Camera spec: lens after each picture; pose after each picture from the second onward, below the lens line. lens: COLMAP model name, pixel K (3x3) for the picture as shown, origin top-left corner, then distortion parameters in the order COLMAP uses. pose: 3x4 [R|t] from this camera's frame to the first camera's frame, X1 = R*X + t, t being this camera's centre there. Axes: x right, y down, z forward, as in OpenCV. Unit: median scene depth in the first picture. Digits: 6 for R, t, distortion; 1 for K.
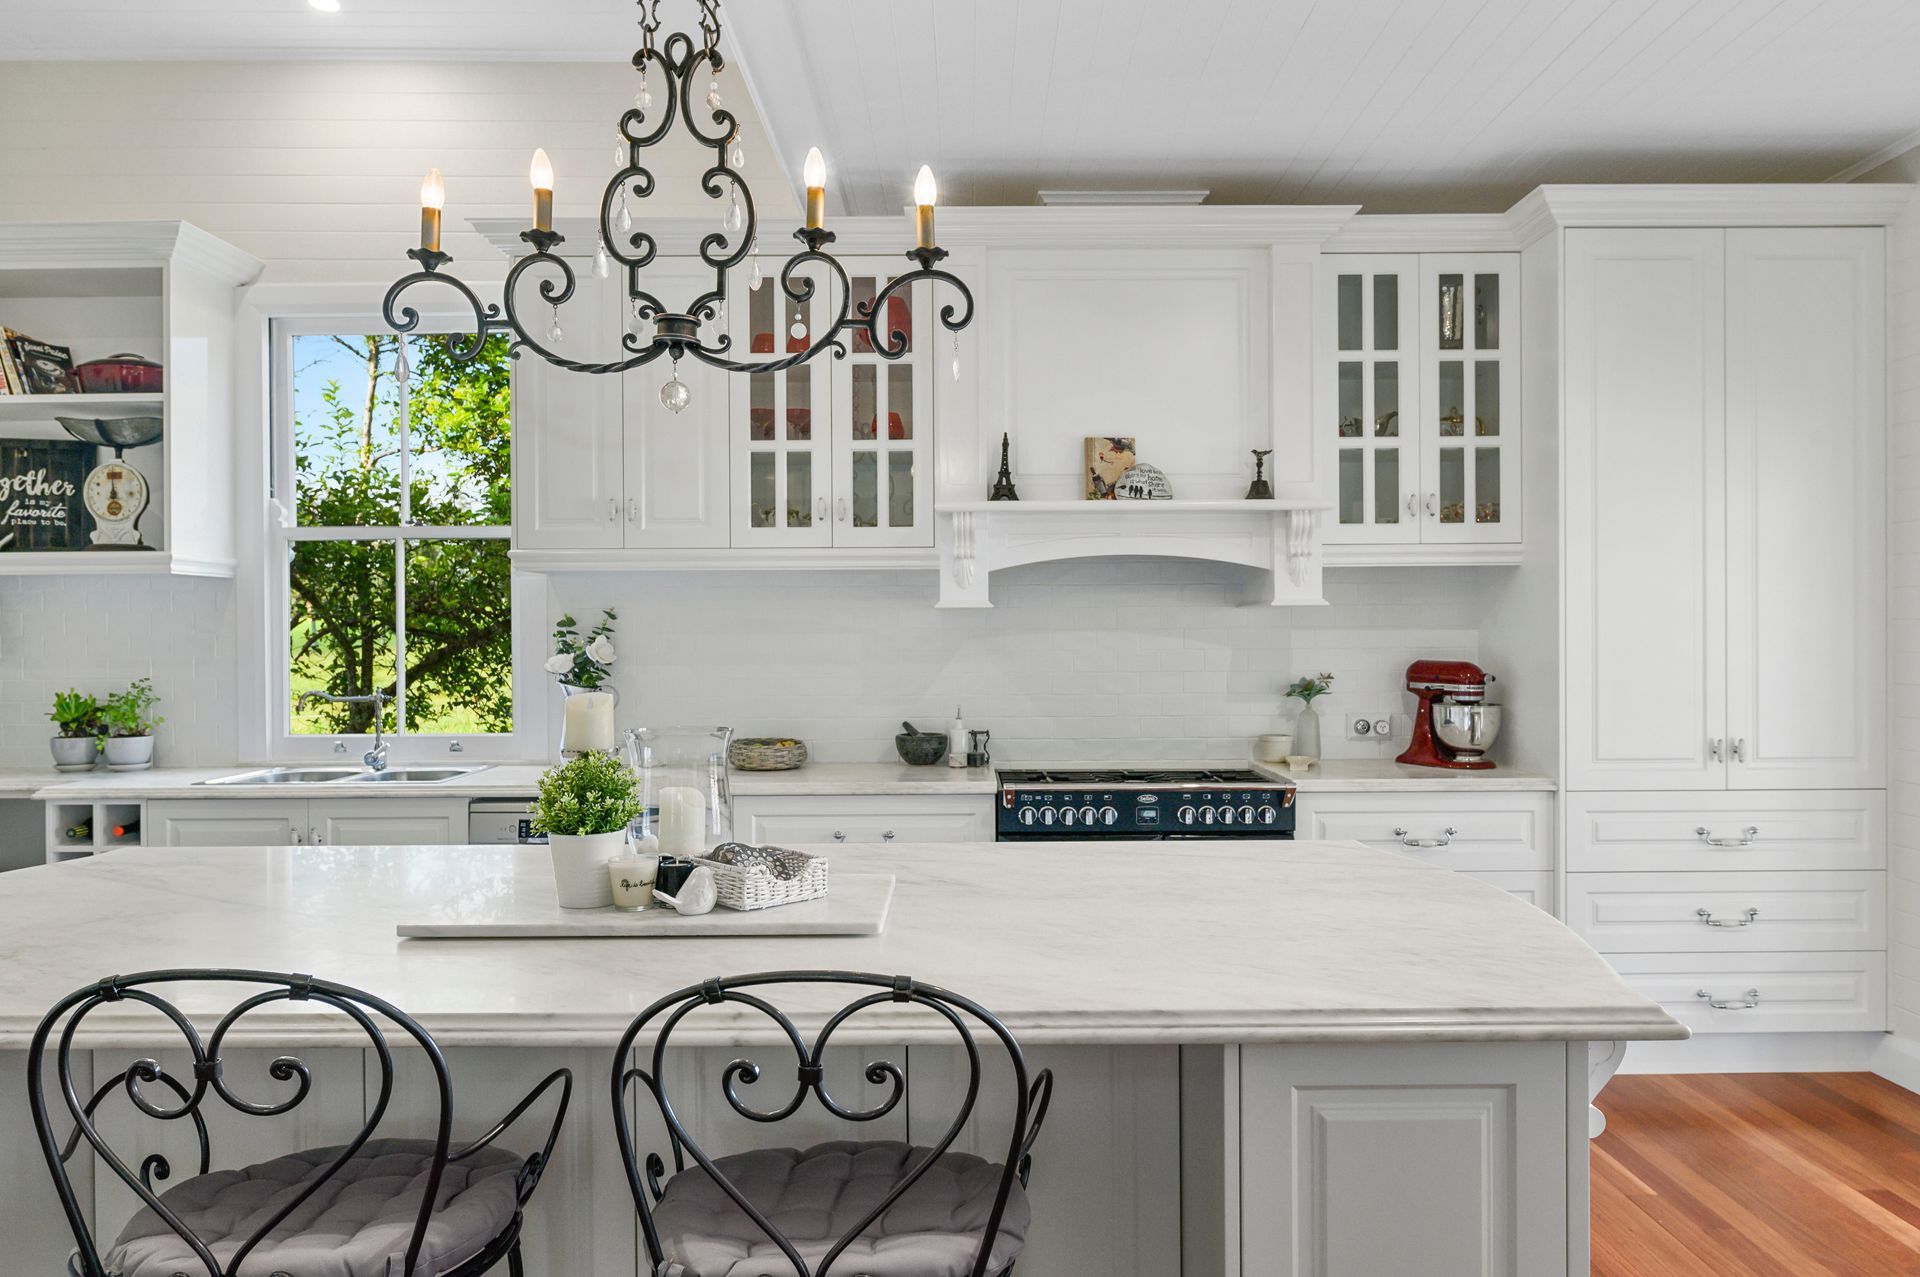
lens RADIAL K [[895.6, 0, 963.0], [0, 895.6, 679.3], [0, 0, 1]] dist [0.025958, -0.000004]
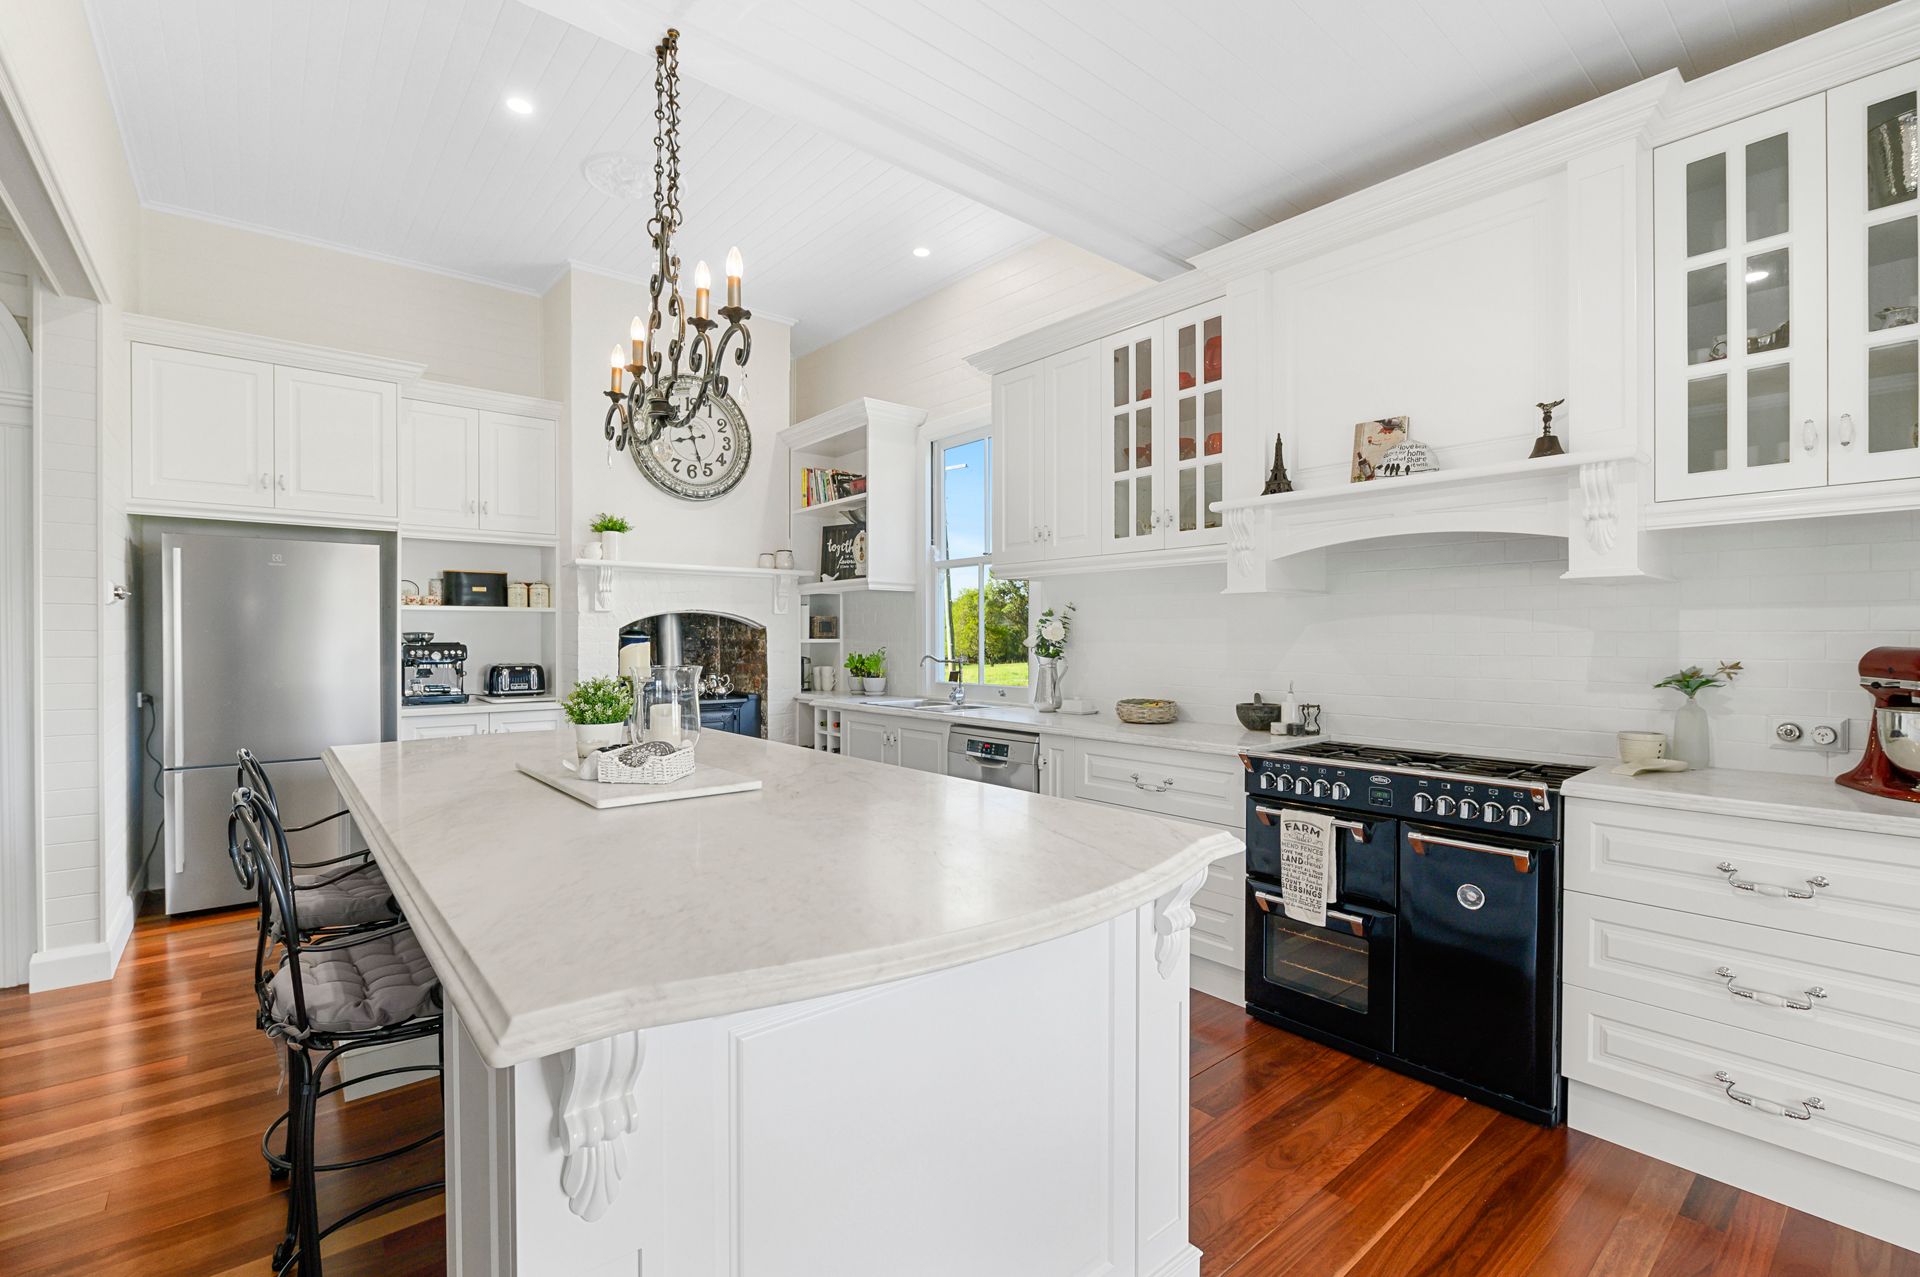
lens RADIAL K [[841.7, 0, 960.0], [0, 841.7, 638.5], [0, 0, 1]] dist [0.136095, -0.076732]
pose [[0.655556, 0.005667, -0.755125, 0.590203], [-0.020122, 0.999748, -0.009966, -0.004601], [0.754878, 0.021728, 0.655505, 0.009199]]
